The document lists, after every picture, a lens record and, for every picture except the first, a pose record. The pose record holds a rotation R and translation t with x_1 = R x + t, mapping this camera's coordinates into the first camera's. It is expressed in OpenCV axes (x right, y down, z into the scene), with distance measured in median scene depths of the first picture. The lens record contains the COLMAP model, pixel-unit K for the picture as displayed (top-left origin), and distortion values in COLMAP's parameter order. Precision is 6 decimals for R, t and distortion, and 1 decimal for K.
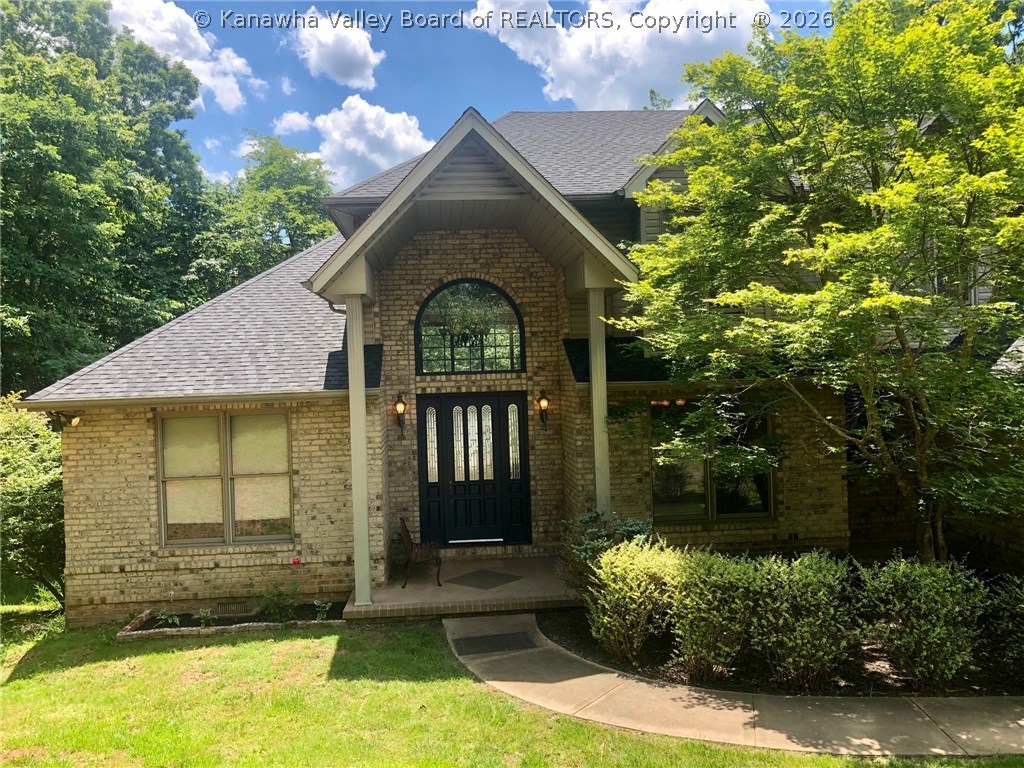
lens RADIAL K [[835.9, 0, 513.2], [0, 835.9, 377.8], [0, 0, 1]] dist [0.002121, -0.002168]
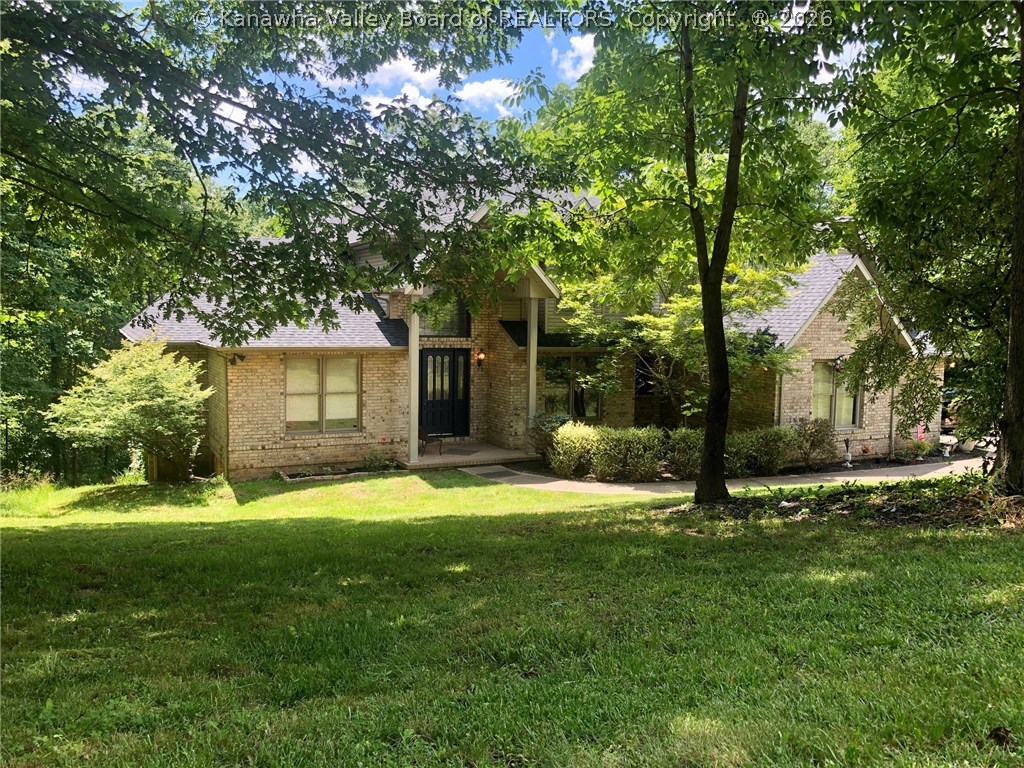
lens RADIAL K [[835.9, 0, 510.6], [0, 835.9, 387.6], [0, 0, 1]] dist [0.002121, -0.002168]
pose [[0.923940, 0.015969, 0.382204, -0.649967], [-0.044841, 0.996761, 0.066754, -0.025782], [-0.379900, -0.078815, 0.921664, -0.726820]]
